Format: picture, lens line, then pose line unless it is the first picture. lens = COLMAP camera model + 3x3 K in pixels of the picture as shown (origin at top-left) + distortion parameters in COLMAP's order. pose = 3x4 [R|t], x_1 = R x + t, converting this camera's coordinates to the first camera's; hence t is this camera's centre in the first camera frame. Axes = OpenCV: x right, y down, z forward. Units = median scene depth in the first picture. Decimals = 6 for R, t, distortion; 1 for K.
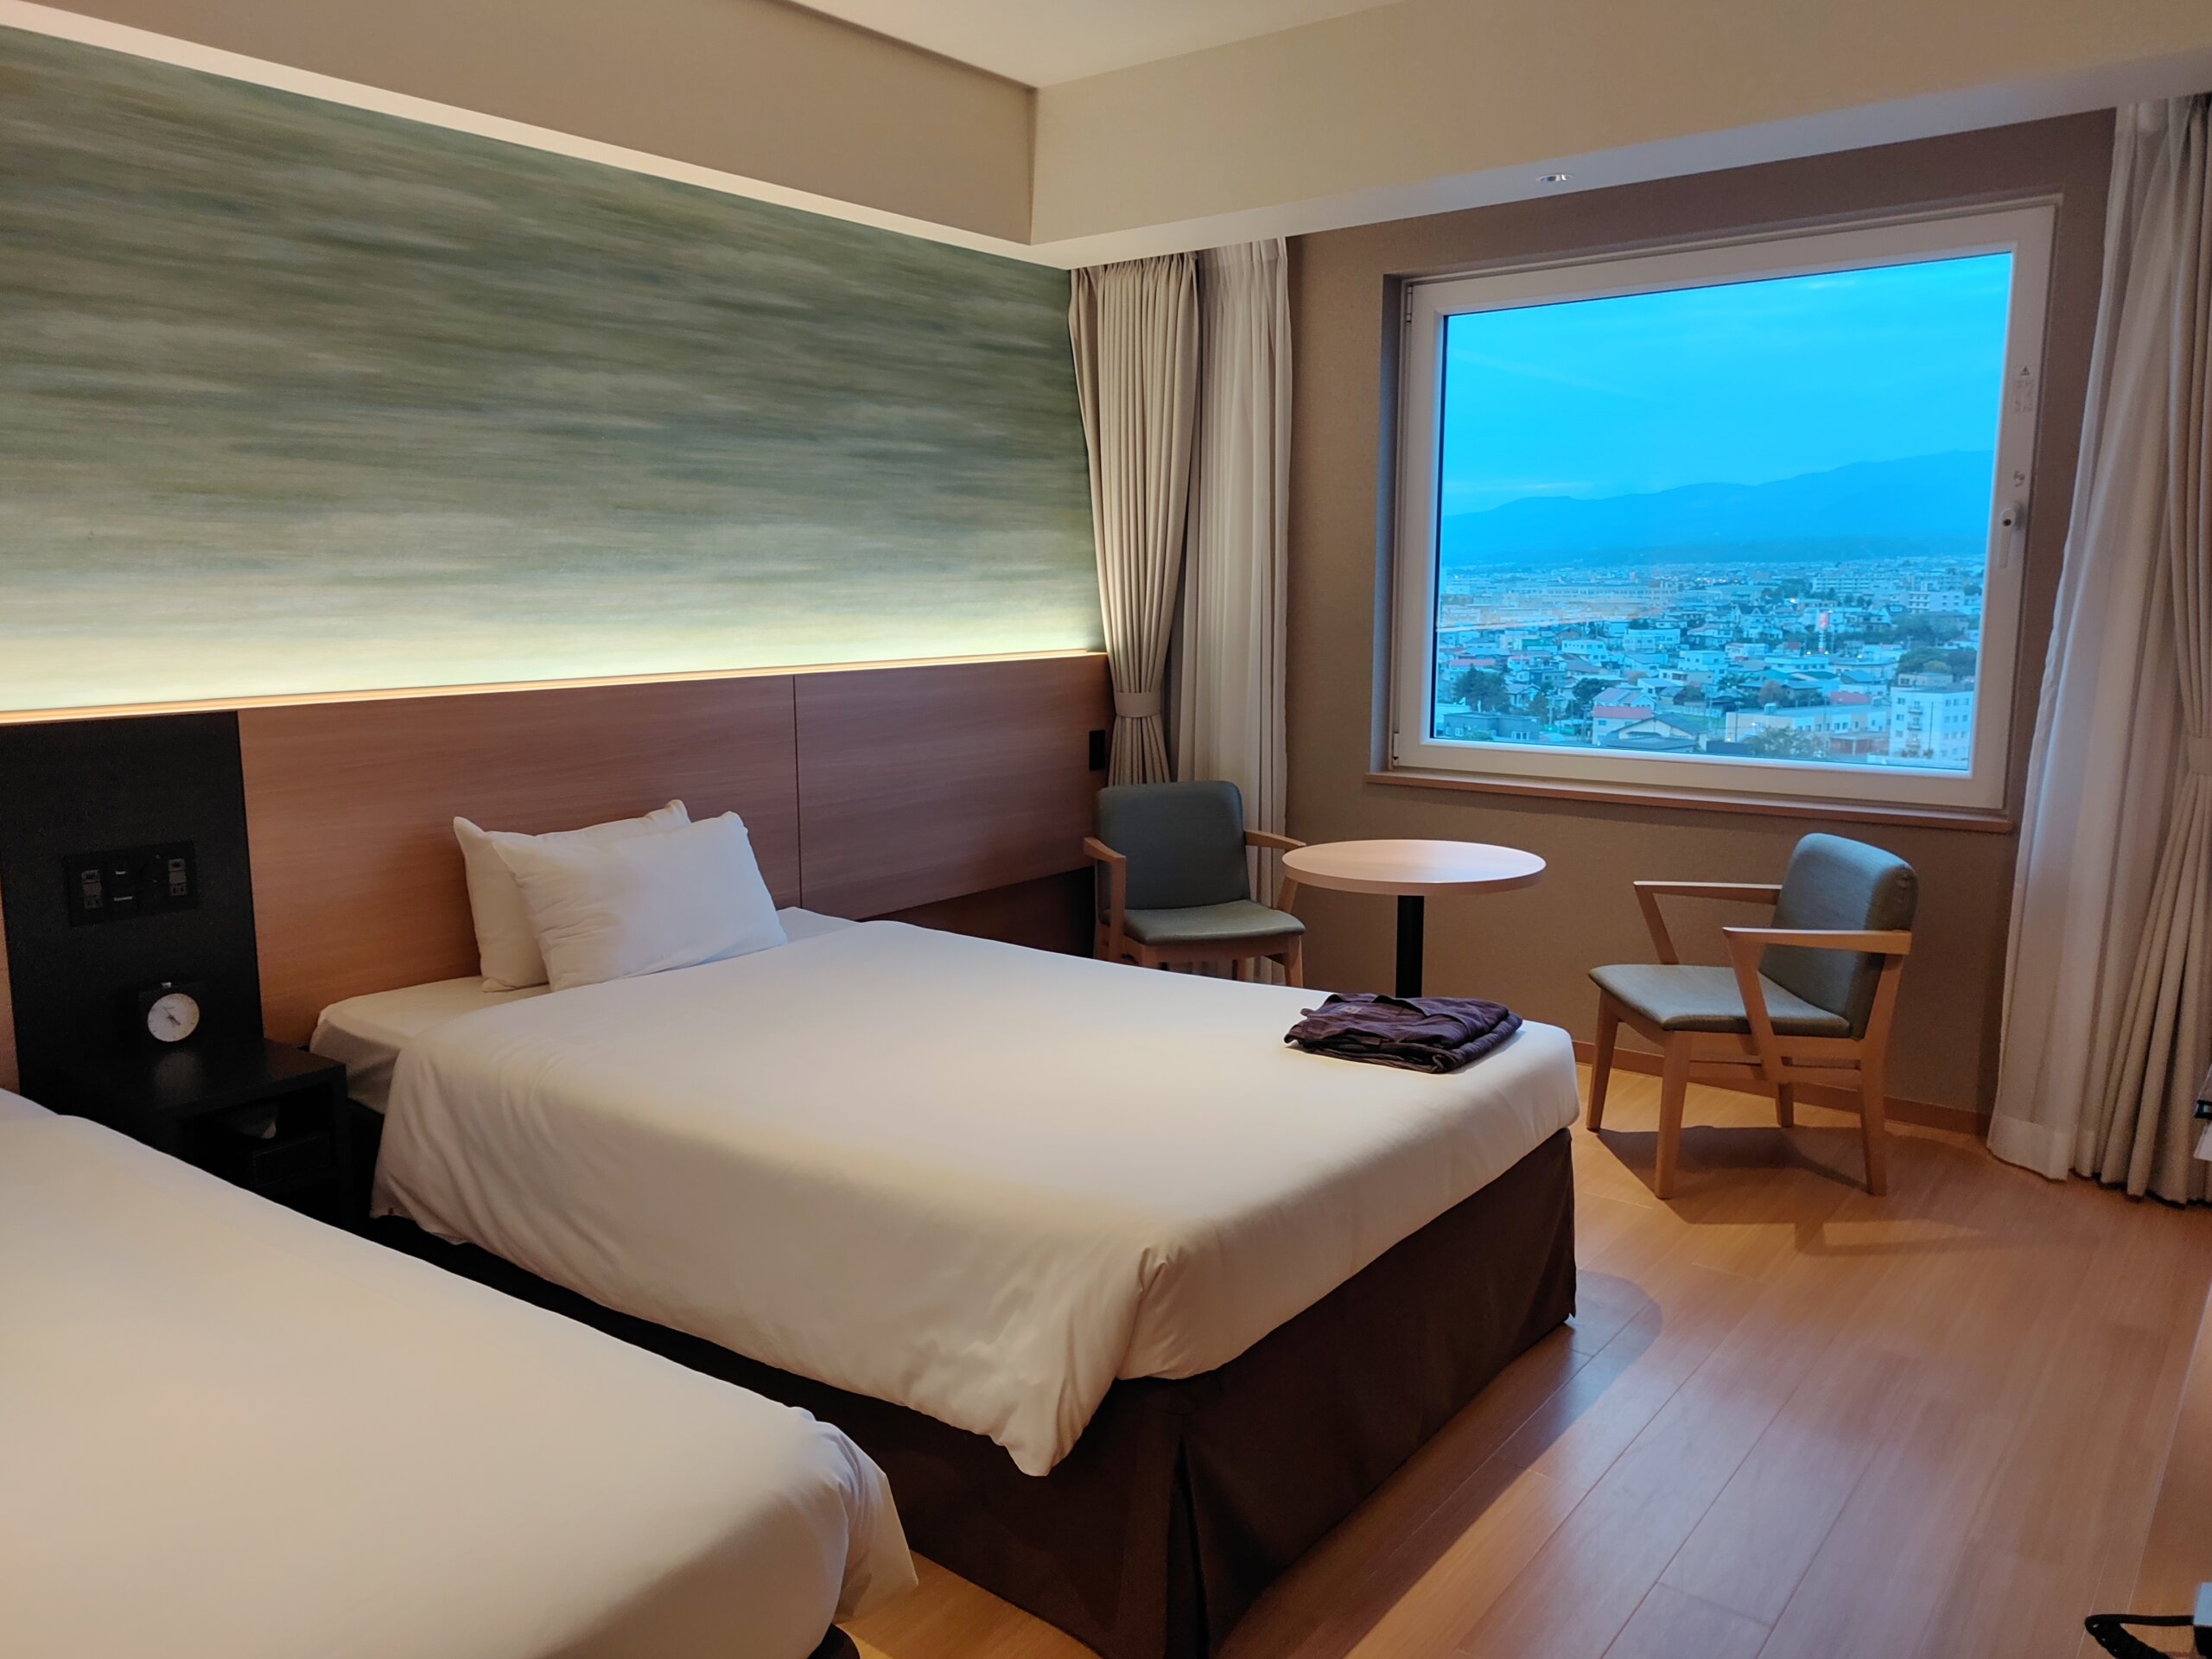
lens RADIAL K [[1599.3, 0, 1106.0], [0, 1599.3, 829.5], [0, 0, 1]] dist [0.042019, -0.045358]
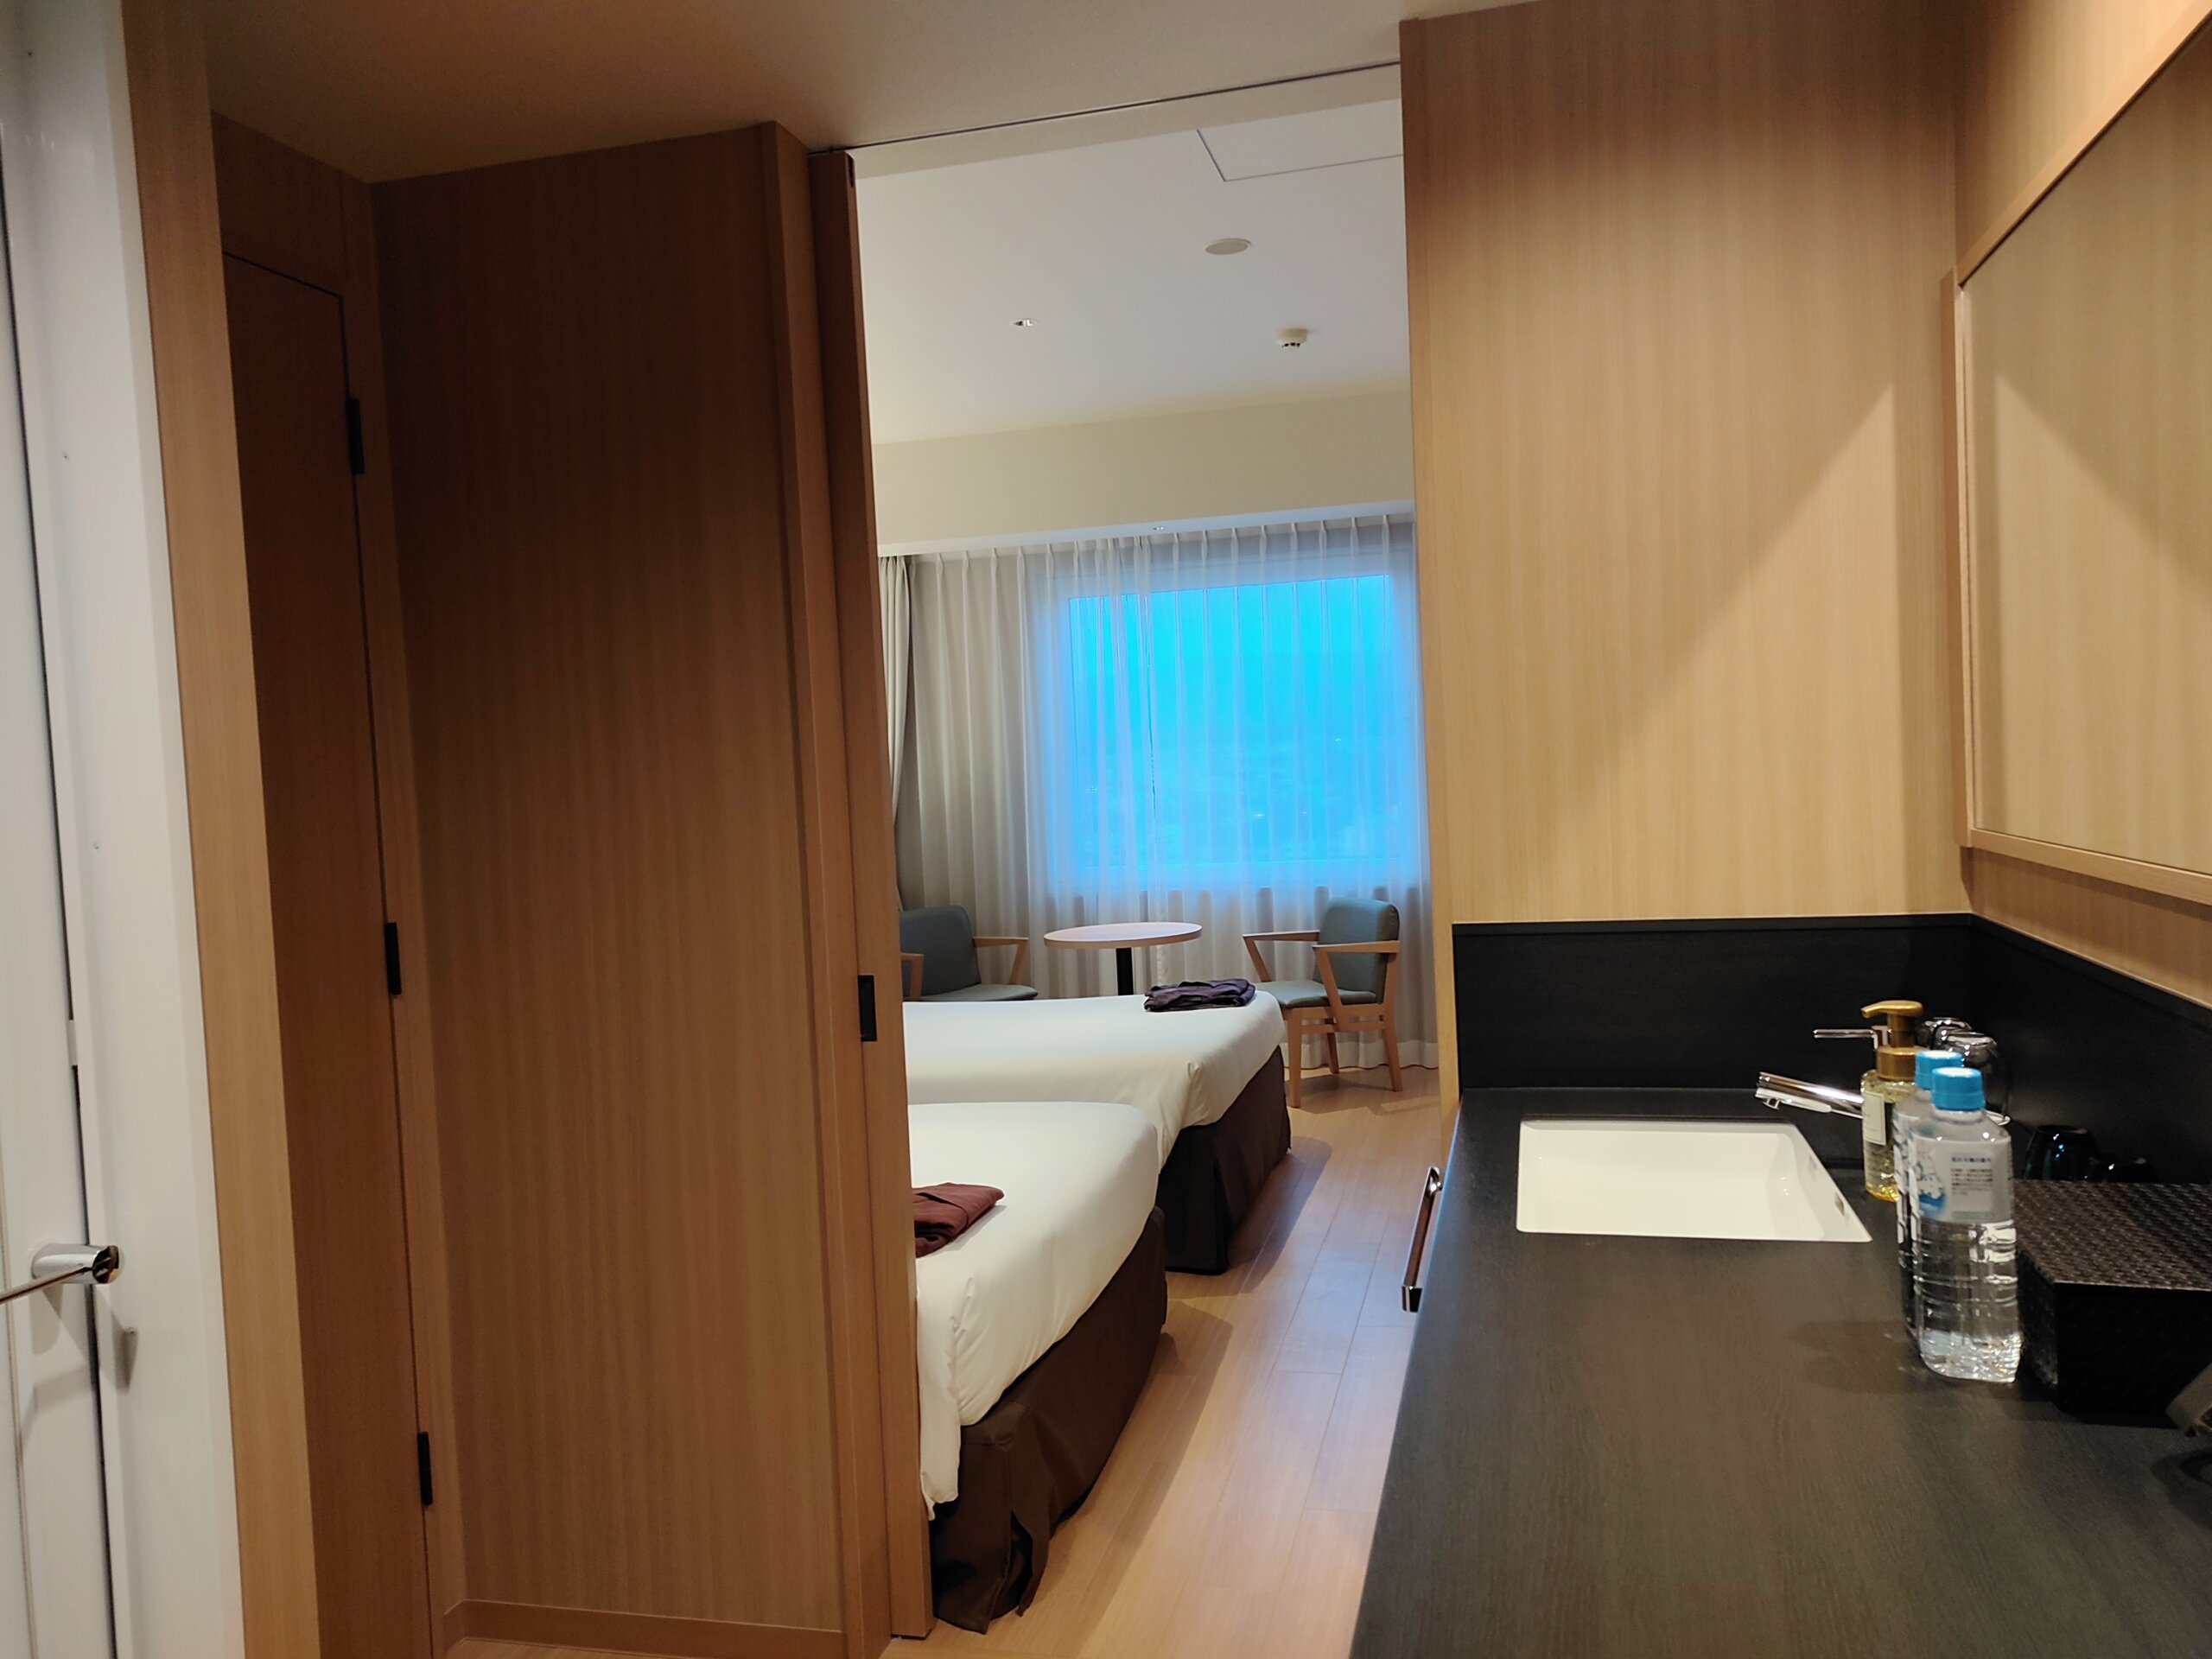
lens RADIAL K [[1599.3, 0, 1106.0], [0, 1599.3, 829.5], [0, 0, 1]] dist [0.042019, -0.045358]
pose [[0.917627, -0.058620, 0.393095, -0.344085], [0.106768, 0.989065, -0.101742, 0.059738], [-0.382832, 0.135331, 0.913852, -0.368873]]
